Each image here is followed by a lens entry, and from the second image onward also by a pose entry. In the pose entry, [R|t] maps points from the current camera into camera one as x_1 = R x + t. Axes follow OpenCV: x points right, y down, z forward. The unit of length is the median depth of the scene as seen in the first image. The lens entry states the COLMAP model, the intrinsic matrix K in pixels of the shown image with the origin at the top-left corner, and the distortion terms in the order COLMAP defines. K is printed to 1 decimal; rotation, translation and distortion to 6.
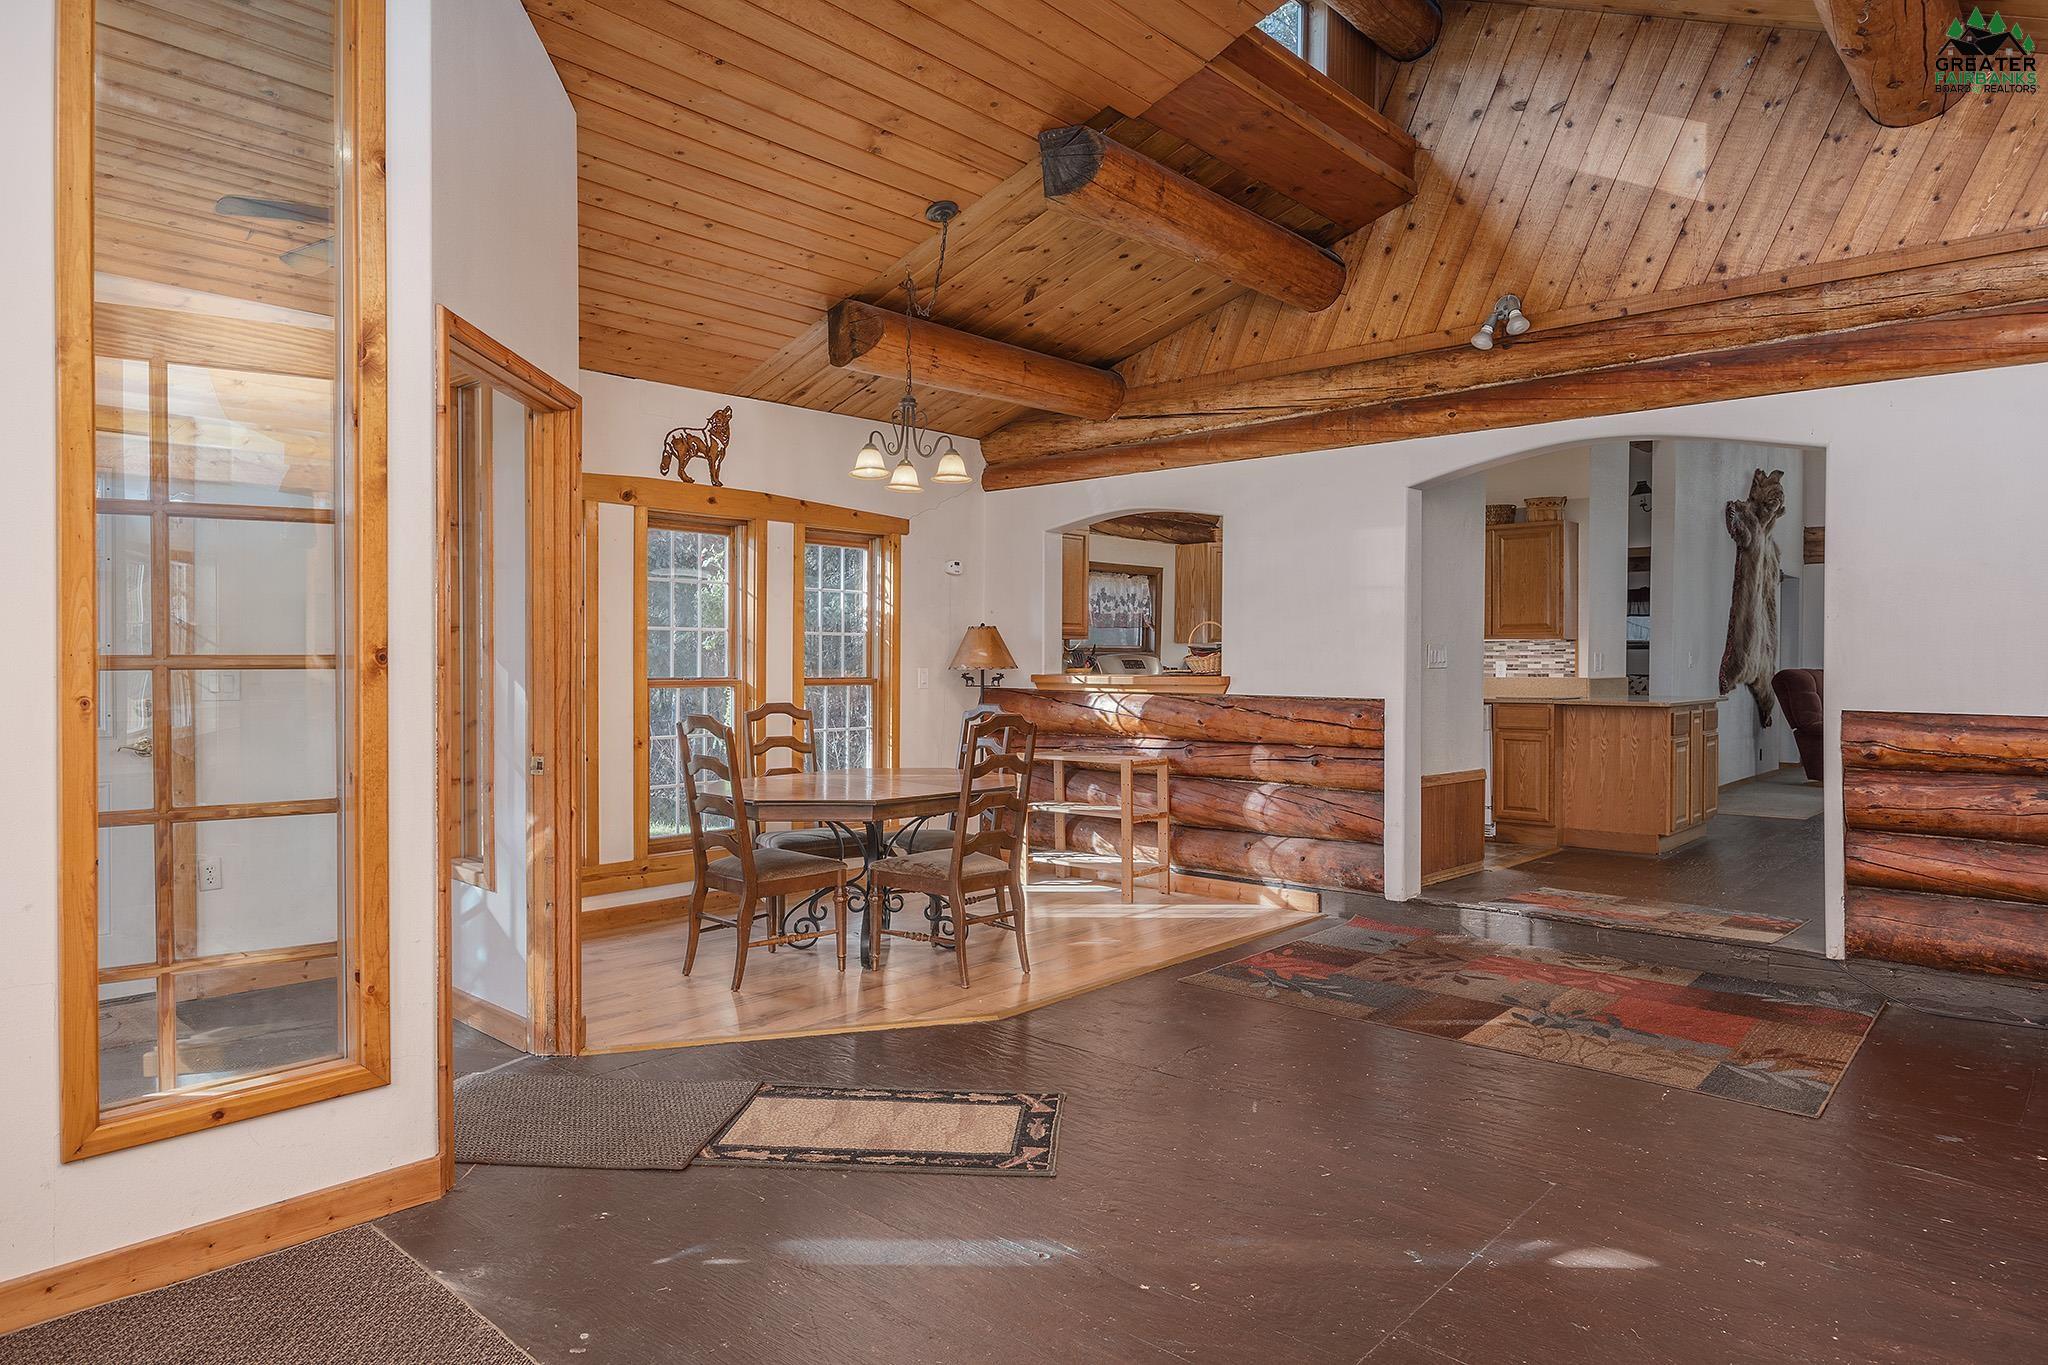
lens RADIAL K [[1220.0, 0, 1015.6], [0, 1220.0, 675.2], [0, 0, 1]] dist [-0.002656, -0.000382]
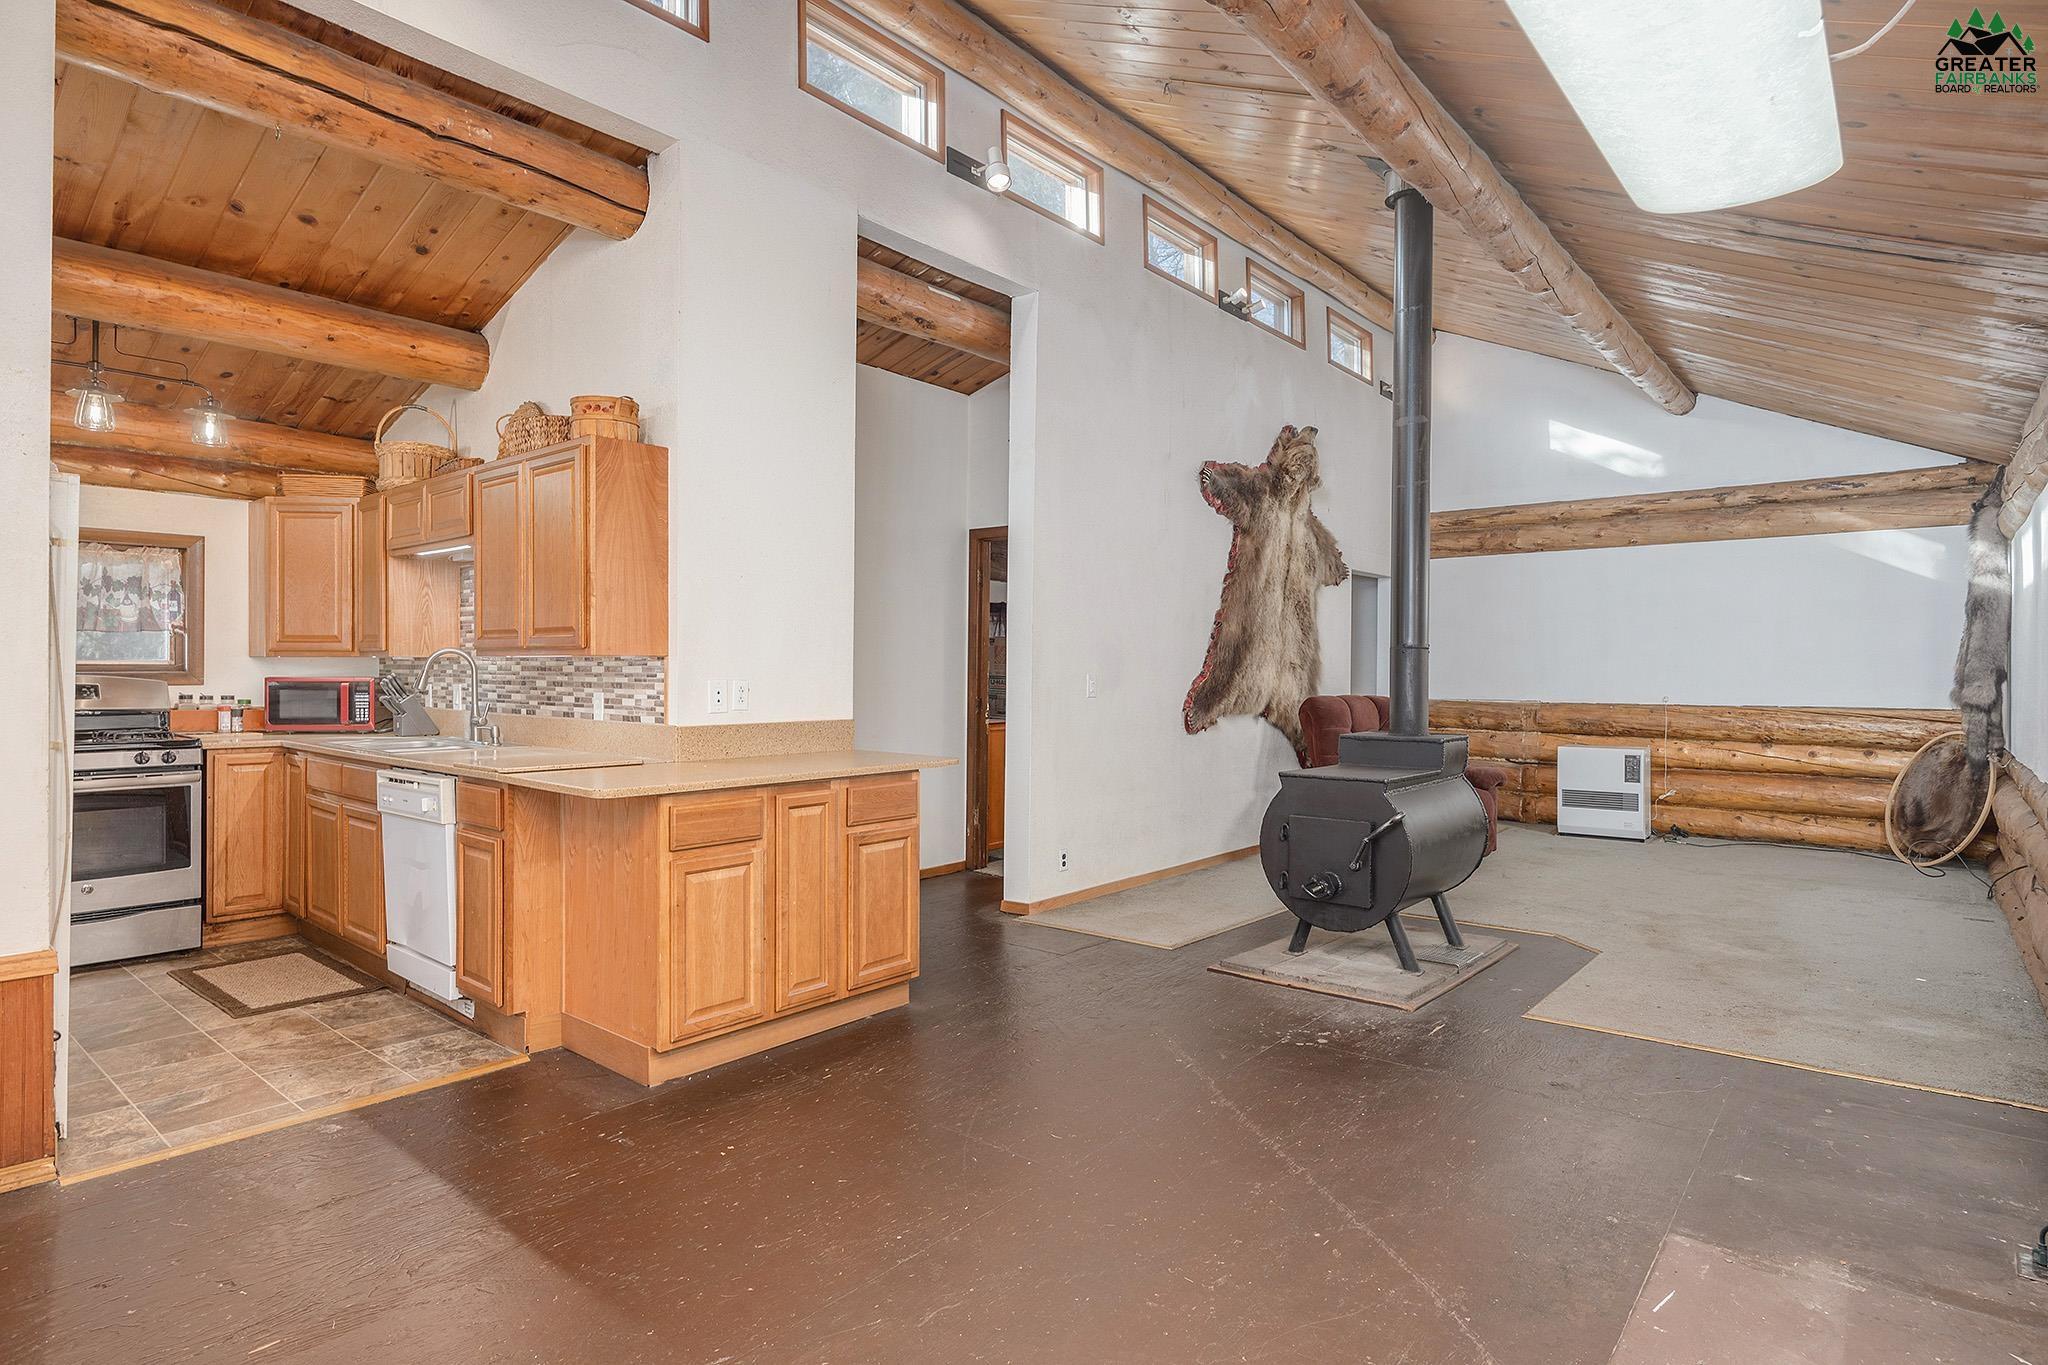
lens RADIAL K [[1093.2, 0, 1026.1], [0, 1093.2, 676.4], [0, 0, 1]] dist [-0.003570, -0.000600]
pose [[0.999181, 0.004838, 0.040178, 0.750449], [-0.004688, 0.999982, -0.003824, -0.023415], [-0.040195, 0.003633, 0.999185, 0.613603]]
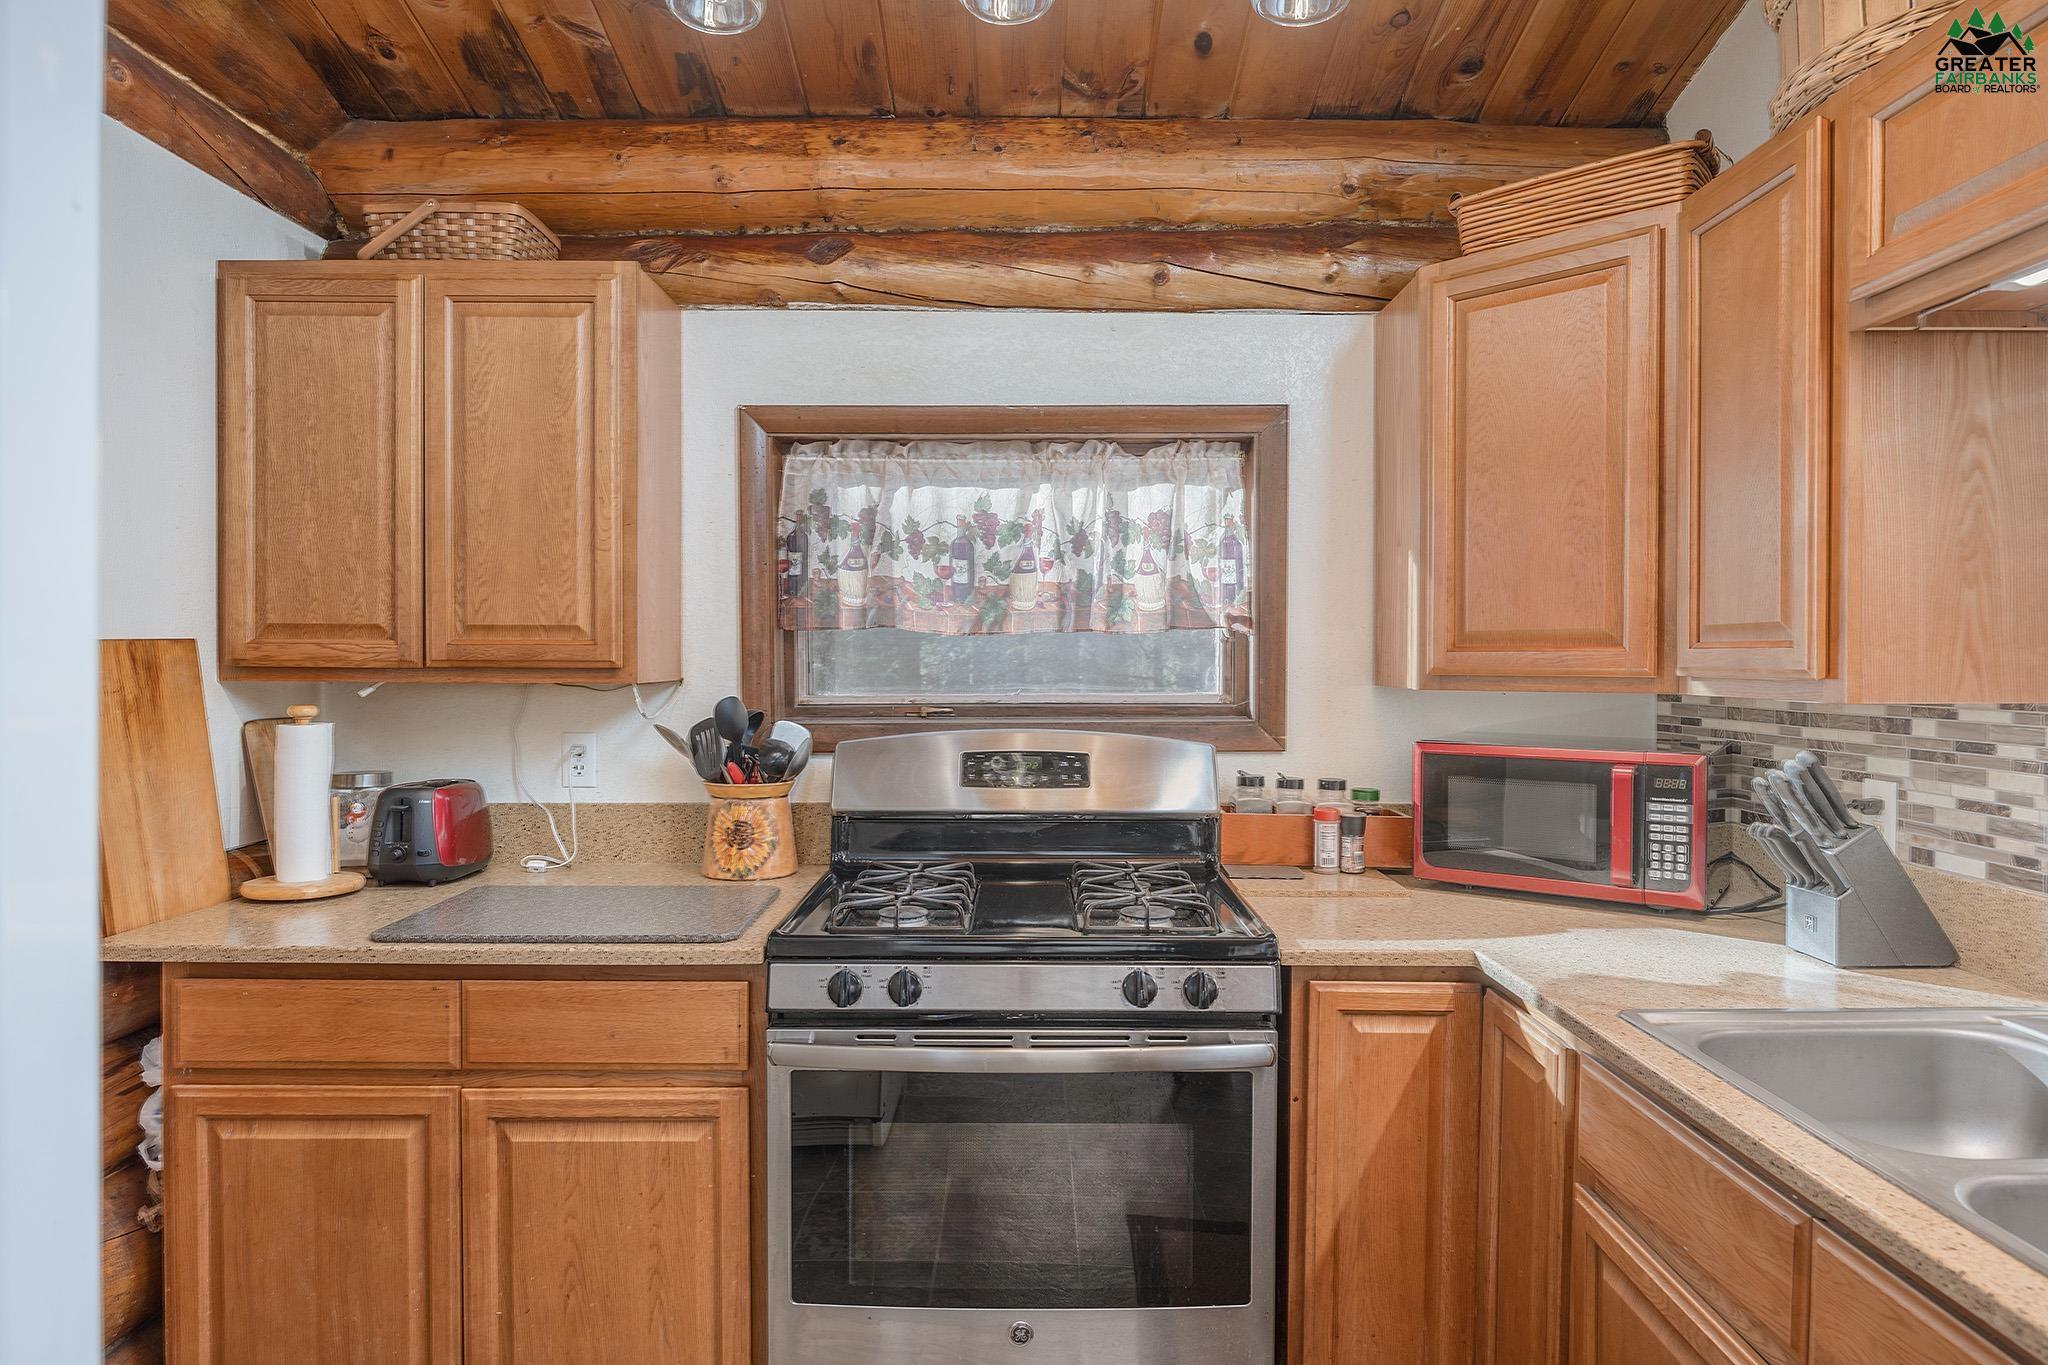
lens RADIAL K [[1189.5, 0, 1020.7], [0, 1189.5, 668.8], [0, 0, 1]] dist [-0.005839, 0.000000]
pose [[0.677516, 0.007141, -0.735474, 0.394443], [-0.010284, 0.999947, 0.000235, -0.043072], [0.735437, 0.007404, 0.677553, 1.128221]]
